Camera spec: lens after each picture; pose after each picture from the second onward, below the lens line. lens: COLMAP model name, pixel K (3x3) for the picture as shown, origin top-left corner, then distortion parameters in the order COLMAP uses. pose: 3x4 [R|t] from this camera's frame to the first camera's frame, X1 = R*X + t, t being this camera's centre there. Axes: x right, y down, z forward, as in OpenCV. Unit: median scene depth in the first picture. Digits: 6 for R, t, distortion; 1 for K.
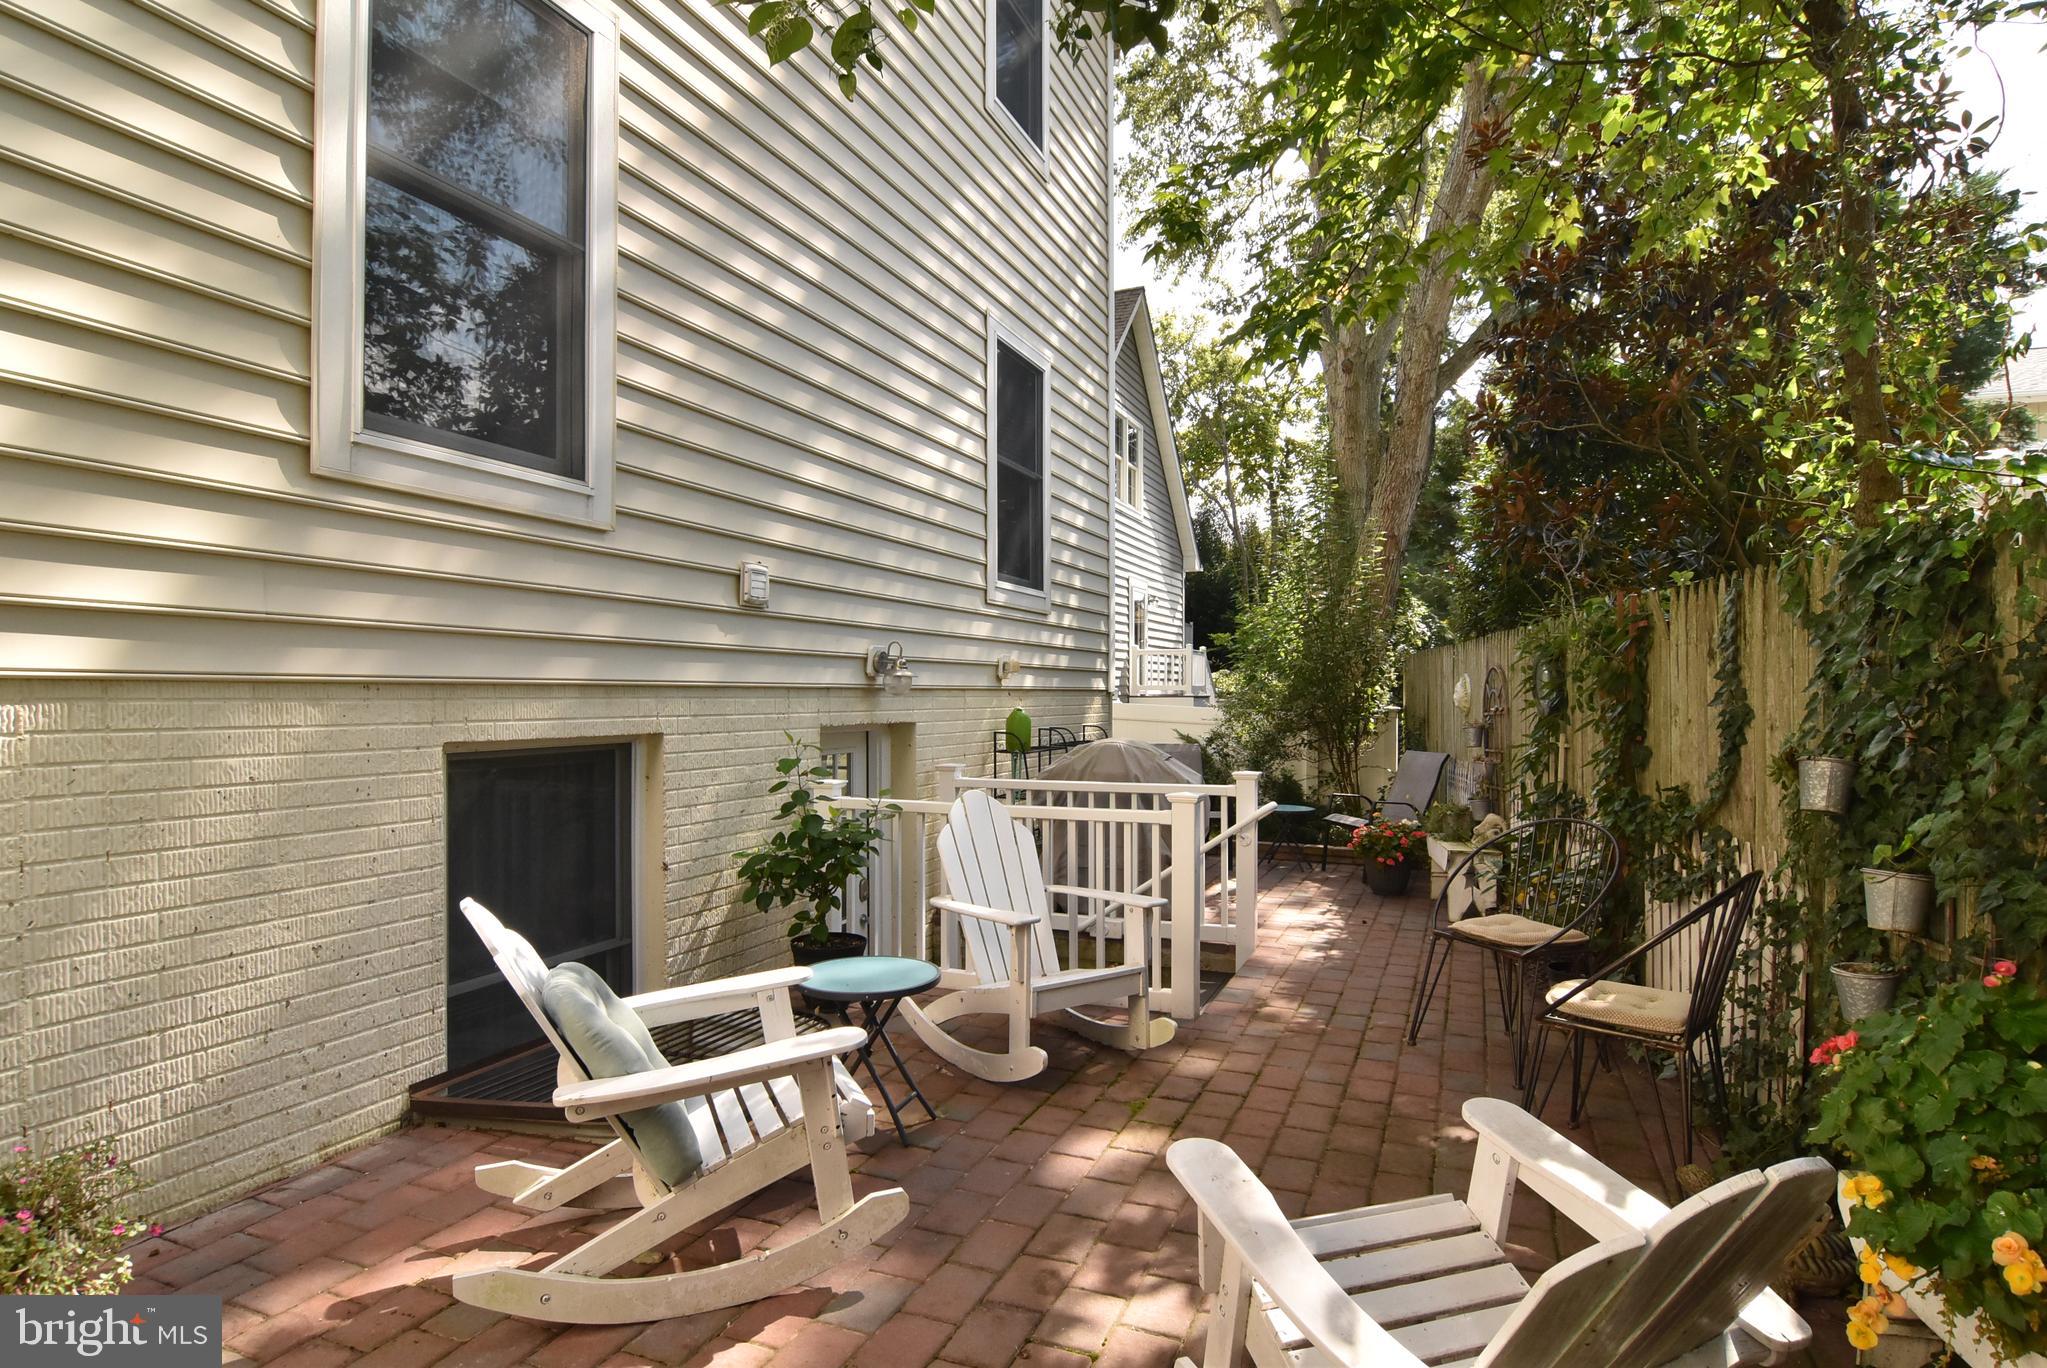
lens RADIAL K [[1098.8, 0, 1024.4], [0, 1098.8, 686.6], [0, 0, 1]] dist [-0.017054, -0.005907]
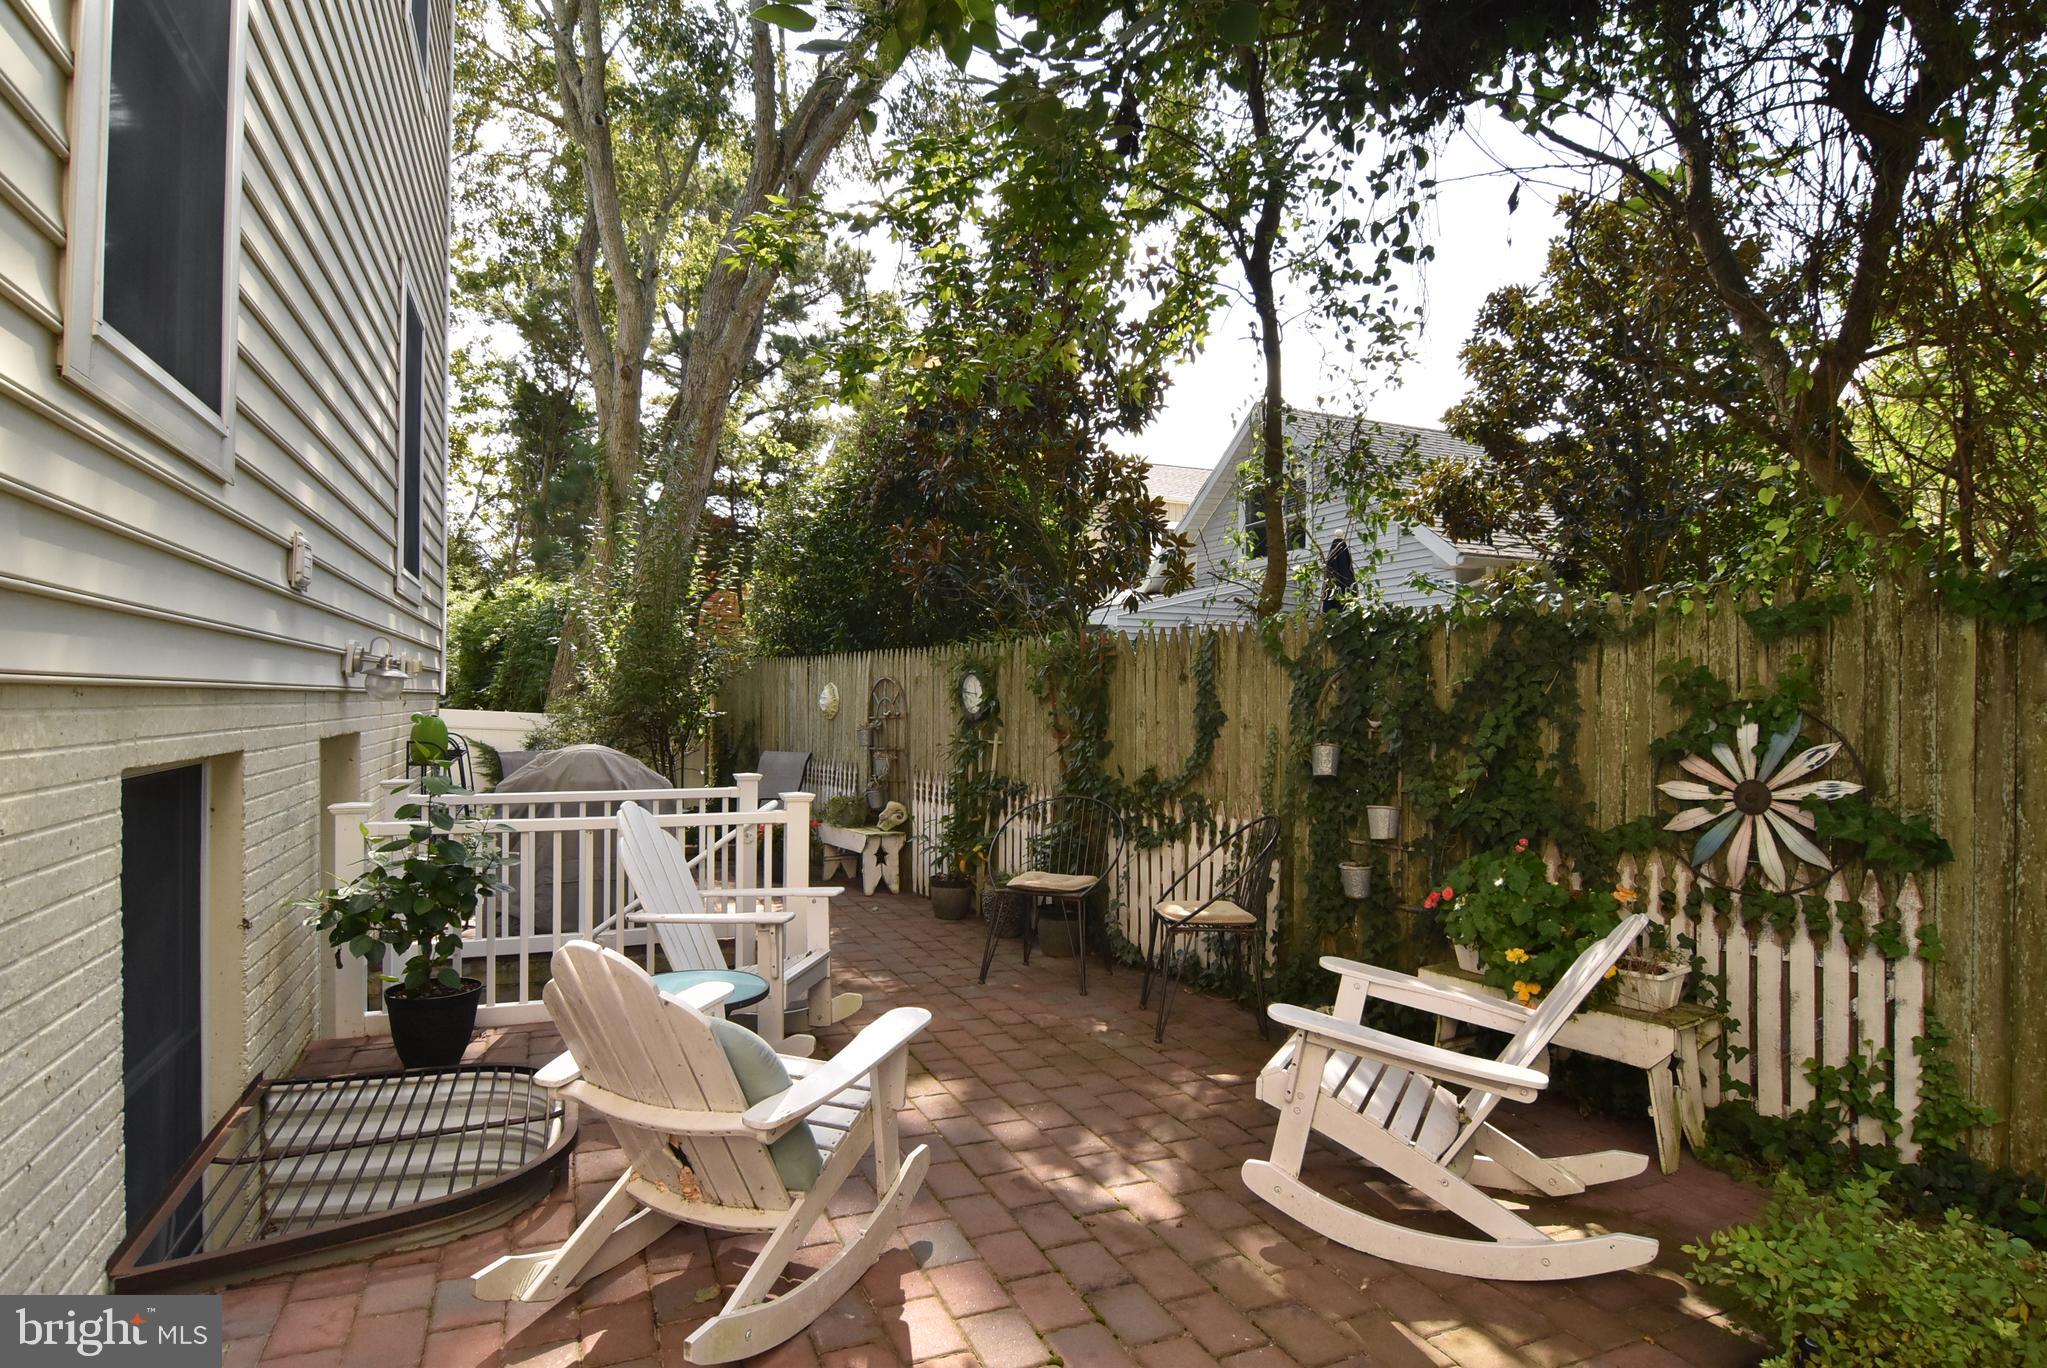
lens RADIAL K [[1098.8, 0, 1022.1], [0, 1098.8, 693.2], [0, 0, 1]] dist [-0.017054, -0.005907]
pose [[0.712605, 0.009328, 0.701503, -0.569799], [-0.012957, 0.999916, -0.000135, -0.005580], [-0.701445, -0.008993, 0.712666, 0.087093]]
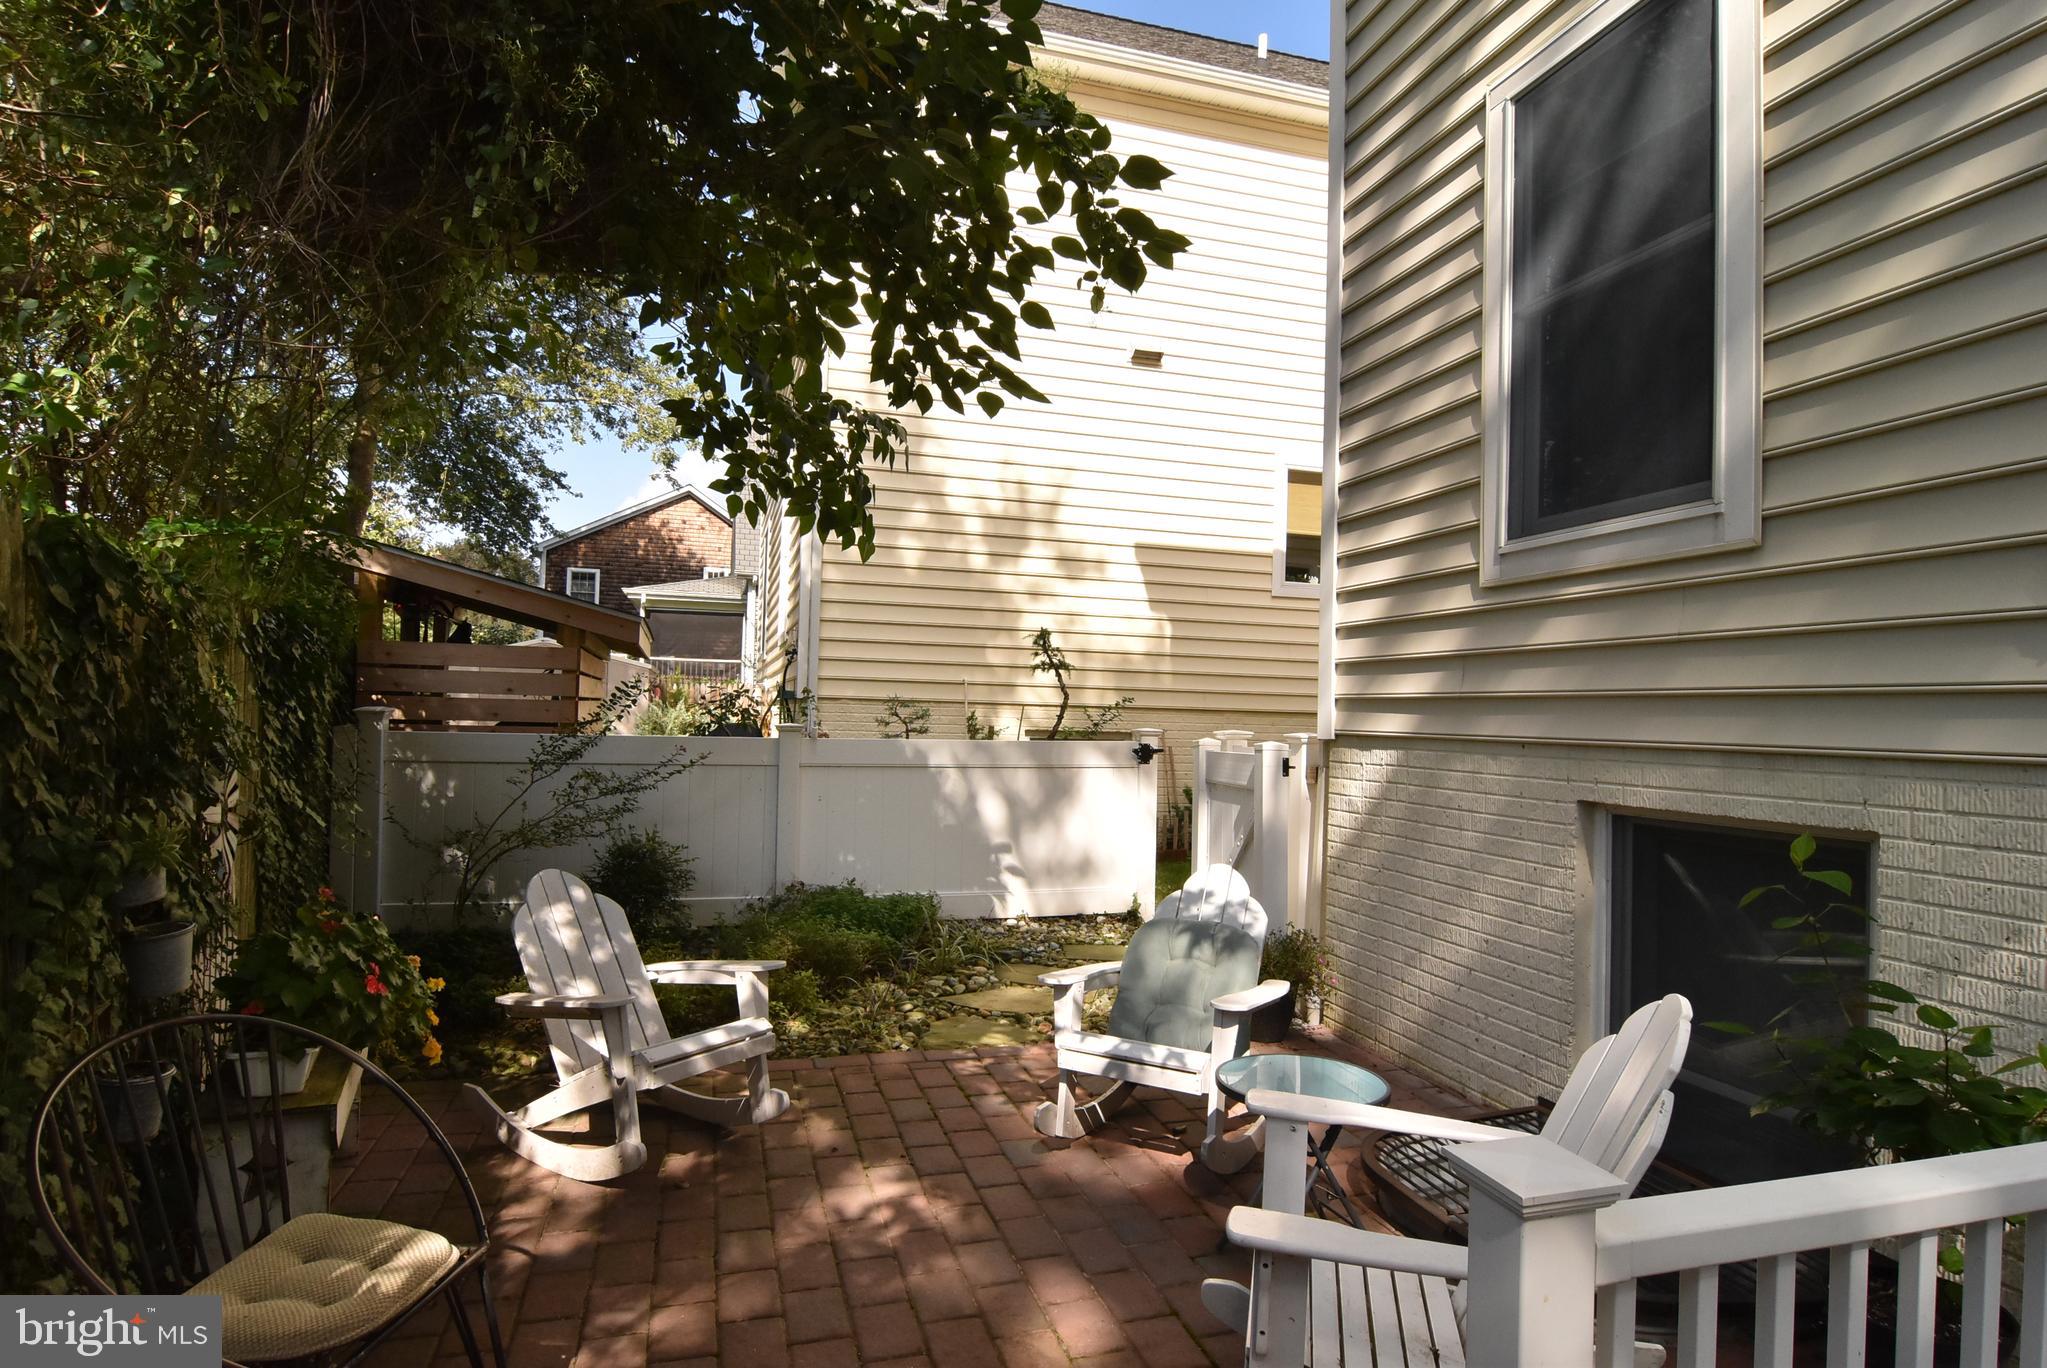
lens RADIAL K [[1098.8, 0, 1029.5], [0, 1098.8, 689.9], [0, 0, 1]] dist [-0.017054, -0.005907]
pose [[-0.777662, -0.030429, -0.627946, 0.530577], [-0.016091, 0.999464, -0.028504, -0.016643], [0.628476, -0.012062, -0.777735, 1.411920]]
